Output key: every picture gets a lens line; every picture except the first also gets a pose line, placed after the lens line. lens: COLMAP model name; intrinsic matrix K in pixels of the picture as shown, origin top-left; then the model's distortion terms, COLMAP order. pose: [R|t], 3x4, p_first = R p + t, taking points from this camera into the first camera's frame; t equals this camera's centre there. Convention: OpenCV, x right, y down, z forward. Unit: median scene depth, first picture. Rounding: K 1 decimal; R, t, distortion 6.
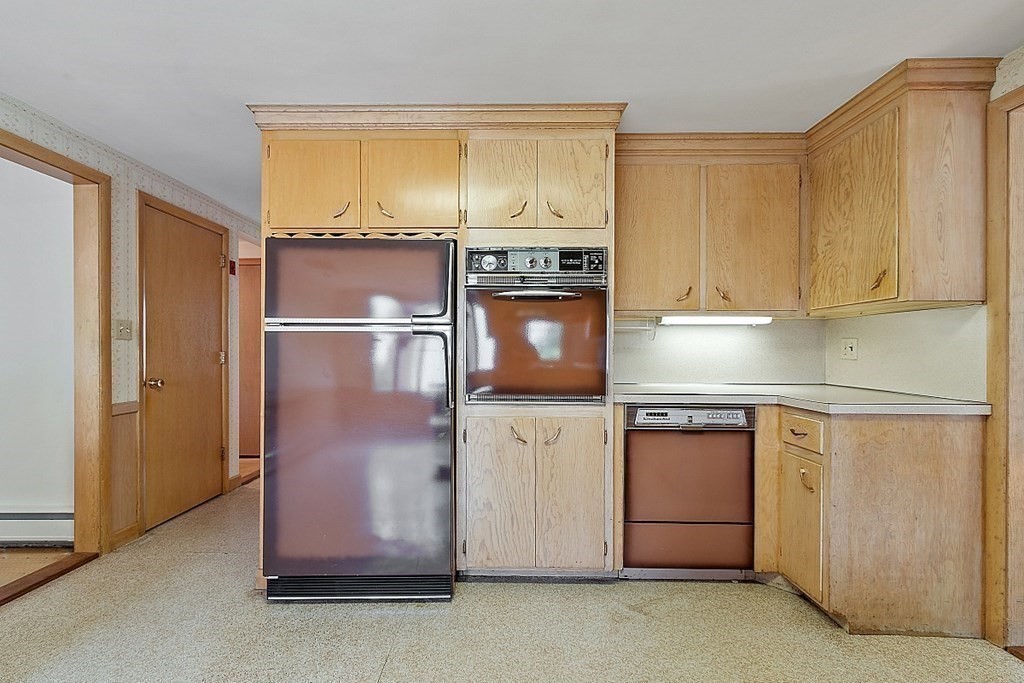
lens RADIAL K [[474.4, 0, 493.8], [0, 474.4, 349.4], [0, 0, 1]] dist [0.001071, -0.000307]
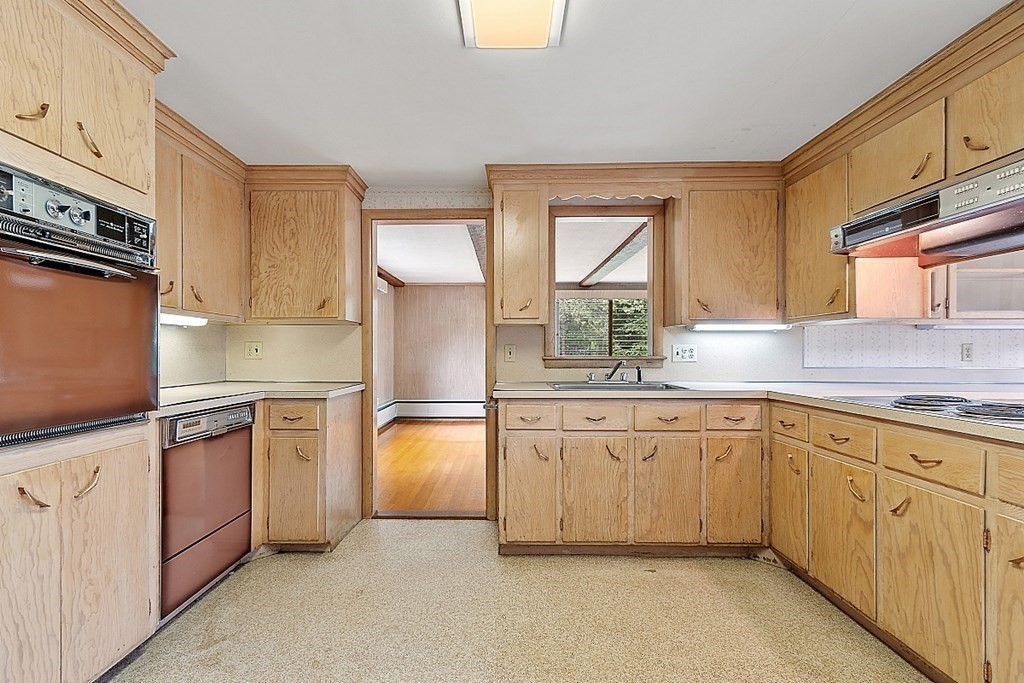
lens RADIAL K [[447.6, 0, 510.5], [0, 447.6, 350.5], [0, 0, 1]] dist [0.004722, -0.000171]
pose [[-0.029079, 0.001818, 0.999575, -0.516297], [-0.002281, 0.999996, -0.001885, -0.001017], [-0.999575, -0.002335, -0.029075, 0.429878]]
